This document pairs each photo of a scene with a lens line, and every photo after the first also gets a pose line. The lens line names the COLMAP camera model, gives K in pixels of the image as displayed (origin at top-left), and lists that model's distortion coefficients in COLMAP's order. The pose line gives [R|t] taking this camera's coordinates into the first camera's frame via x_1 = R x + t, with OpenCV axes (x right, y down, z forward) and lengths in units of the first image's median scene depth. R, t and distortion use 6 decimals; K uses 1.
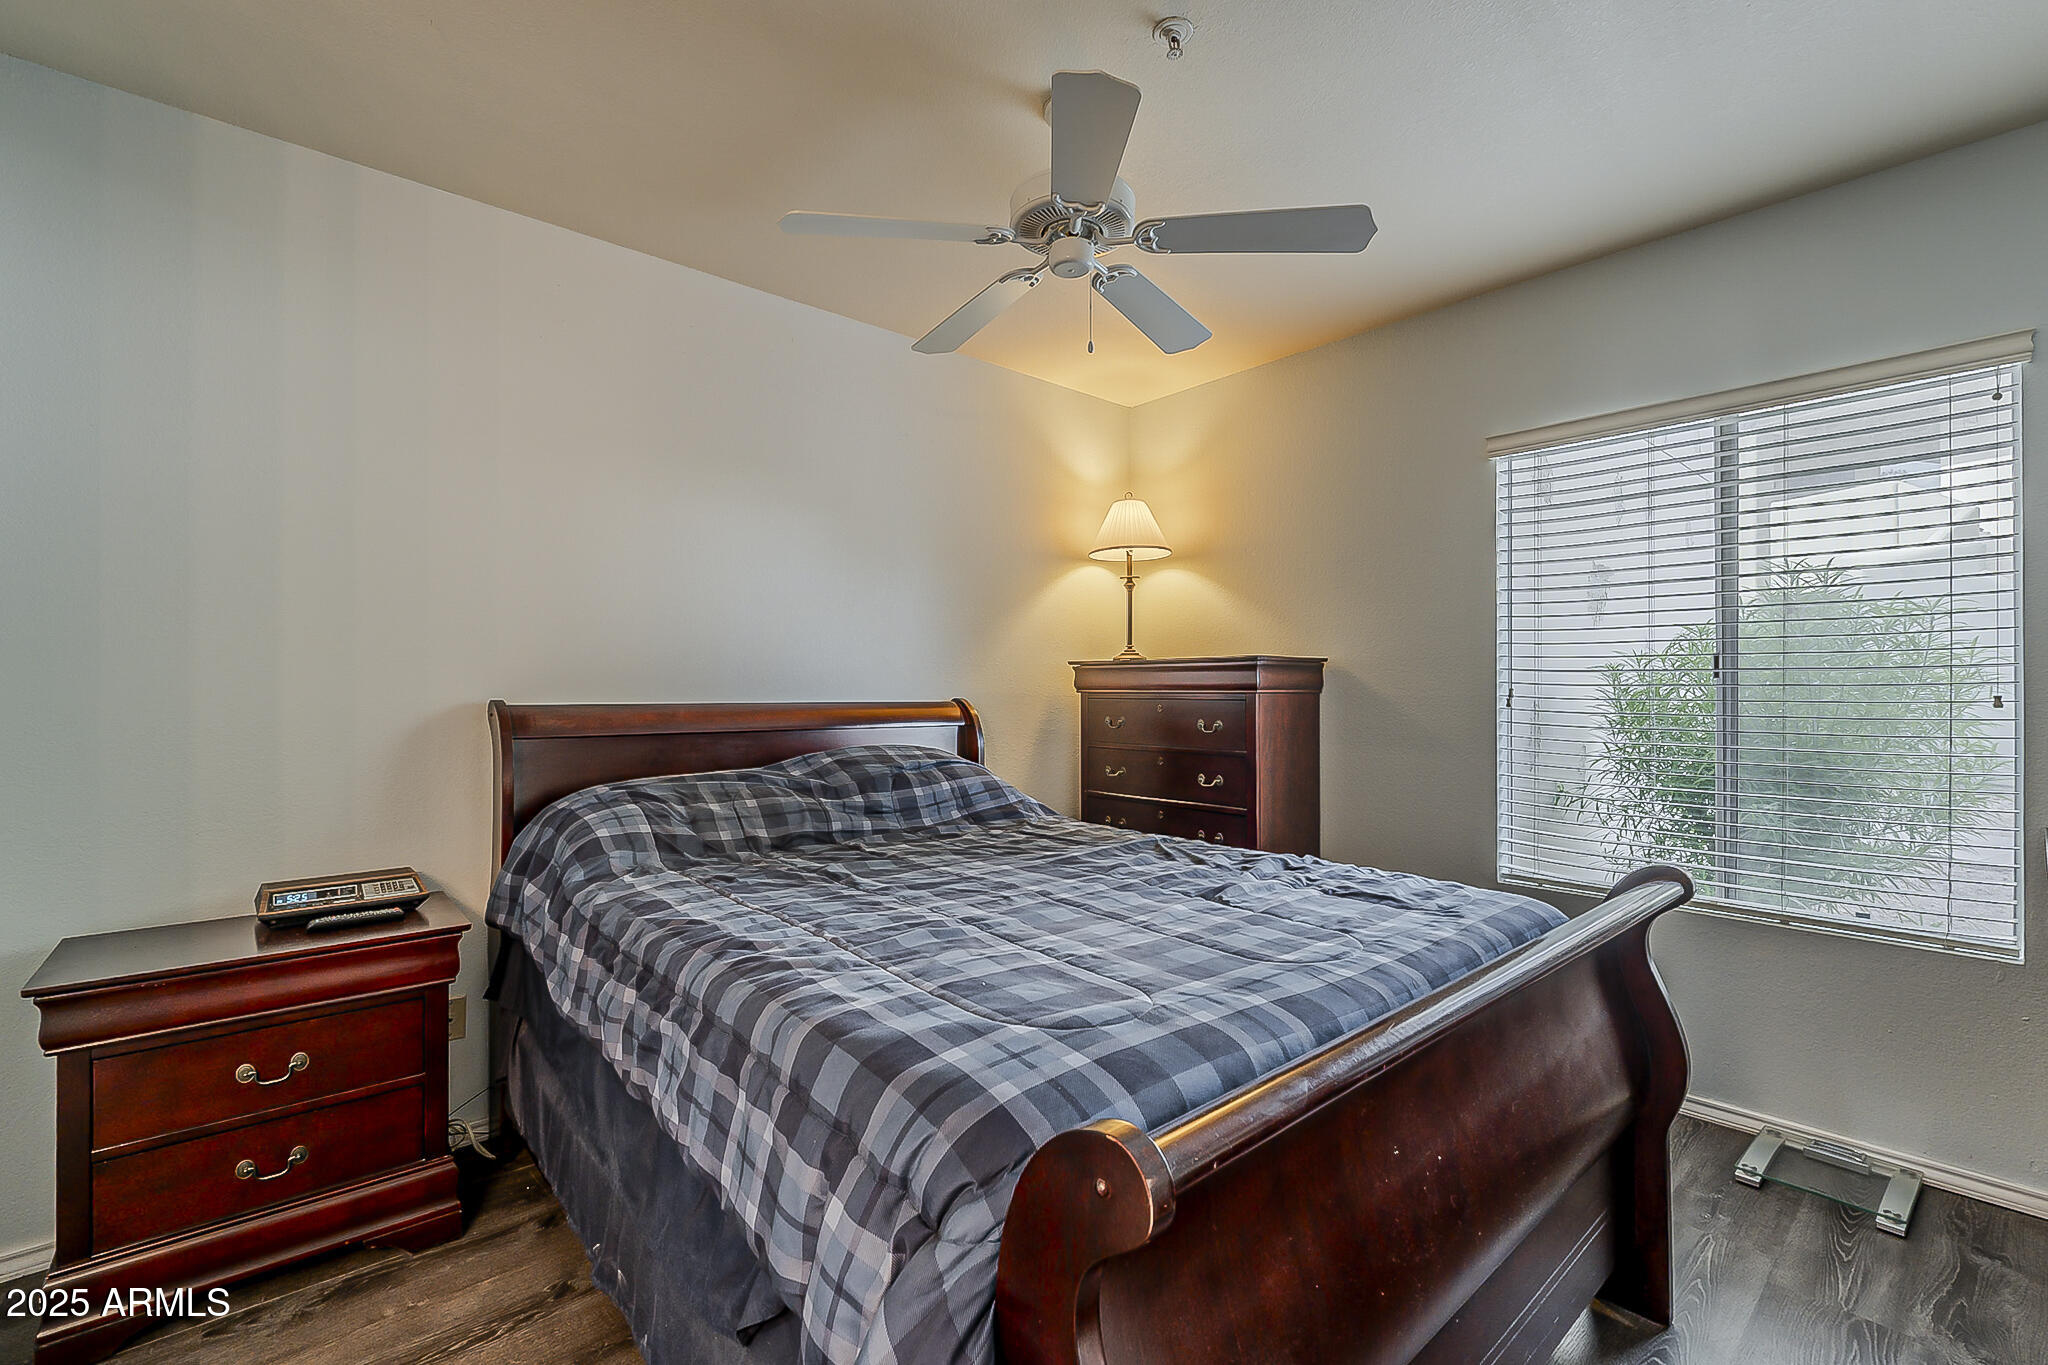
lens RADIAL K [[901.6, 0, 1030.6], [0, 901.6, 674.5], [0, 0, 1]] dist [-0.003793, -0.000659]
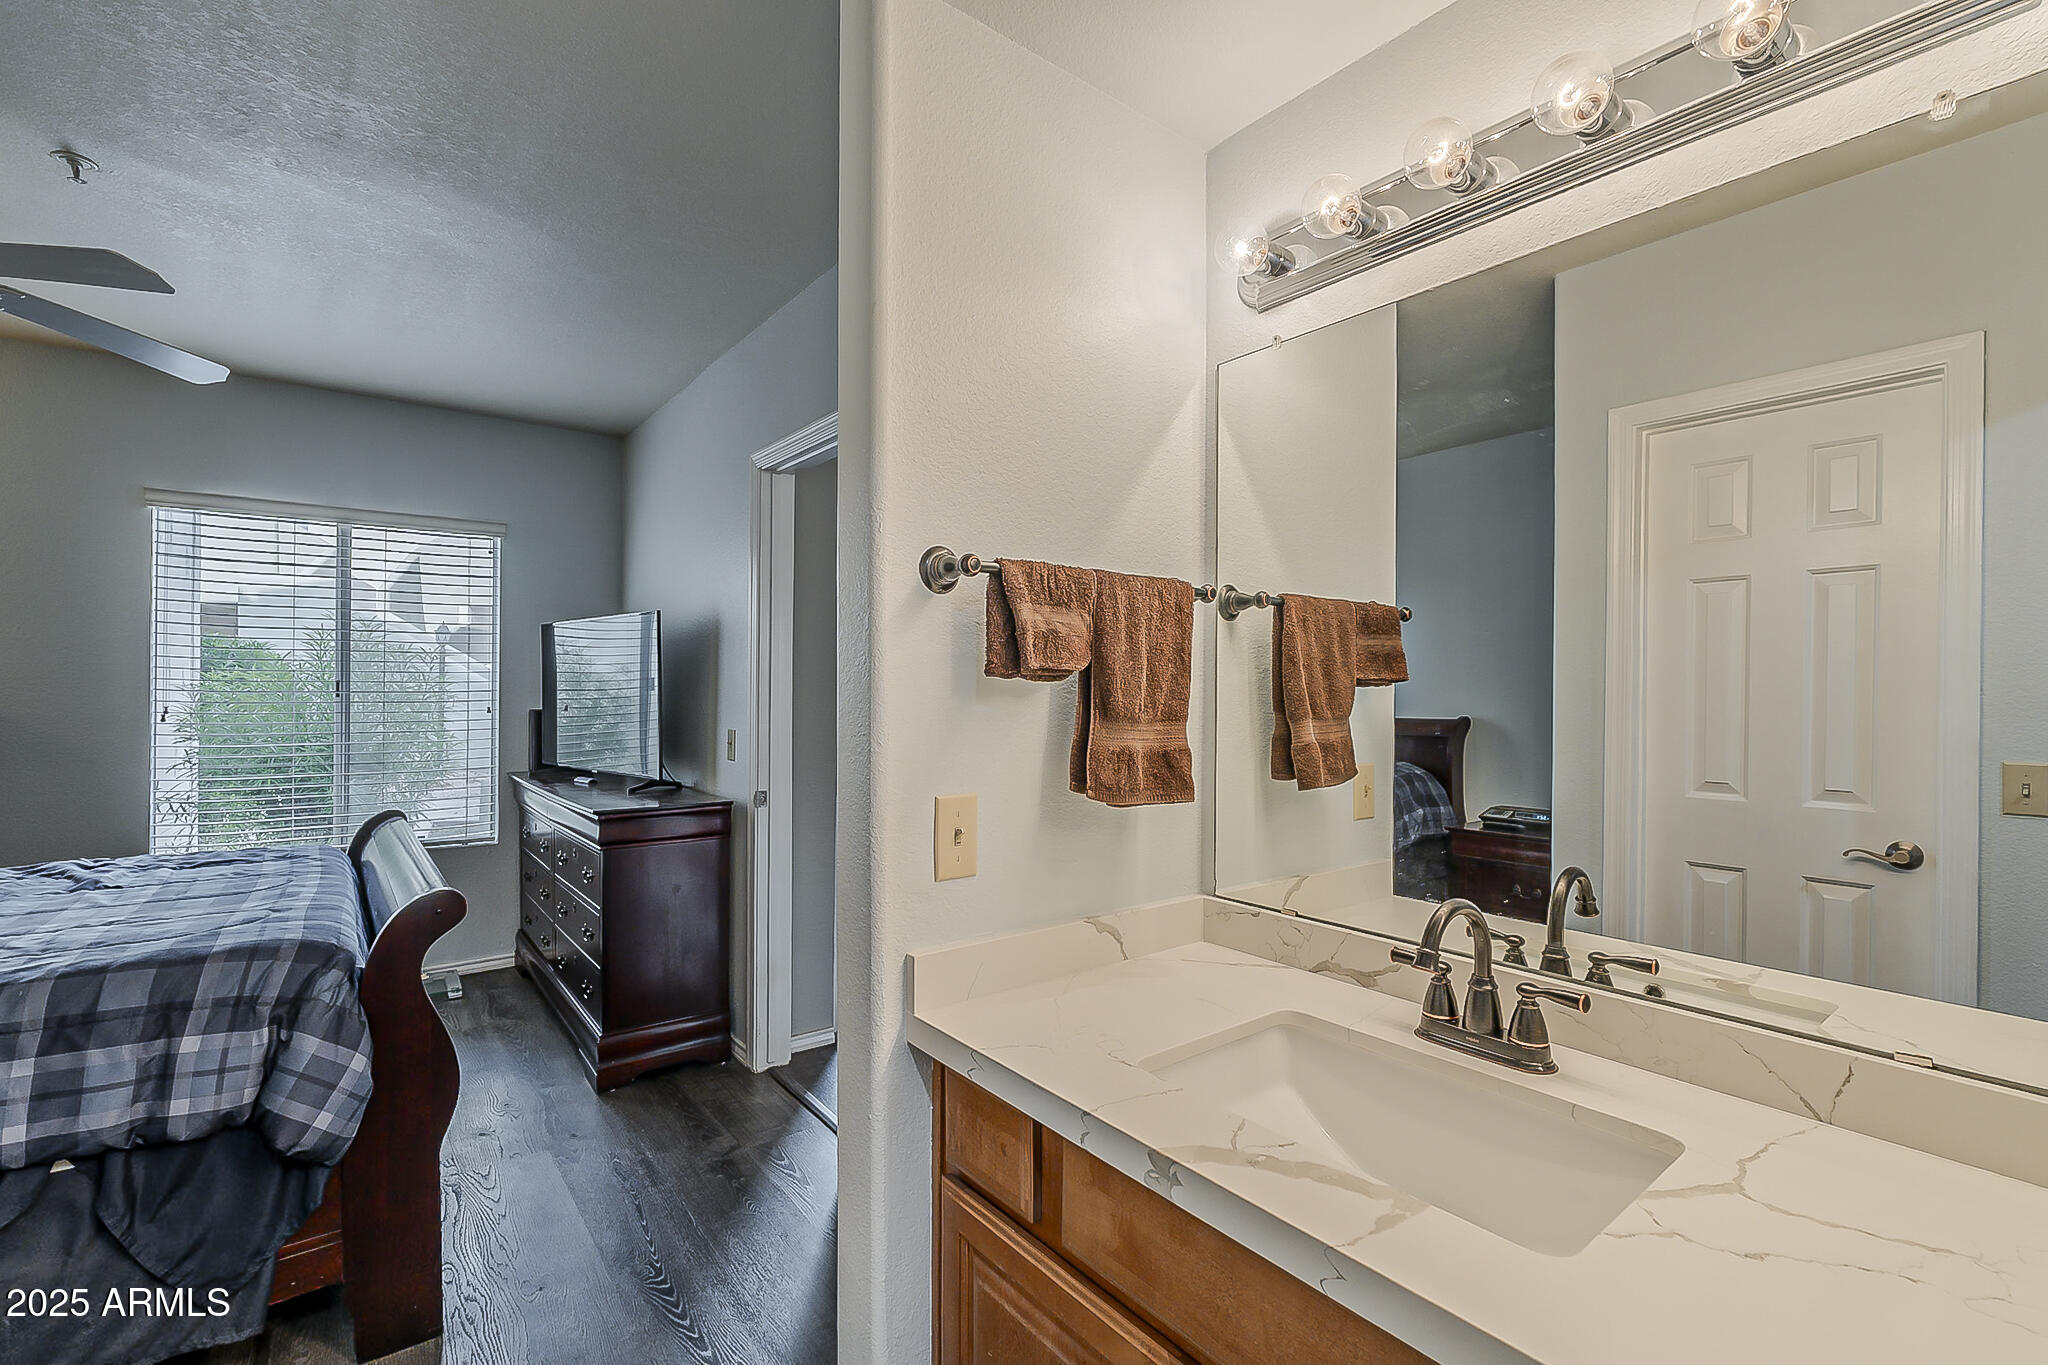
lens RADIAL K [[901.6, 0, 1019.6], [0, 901.6, 682.7], [0, 0, 1]] dist [-0.003793, -0.000659]
pose [[0.048575, 0.014049, 0.998721, -0.671824], [-0.007215, 0.999880, -0.013714, -0.008766], [-0.998793, -0.006539, 0.048670, -0.198138]]
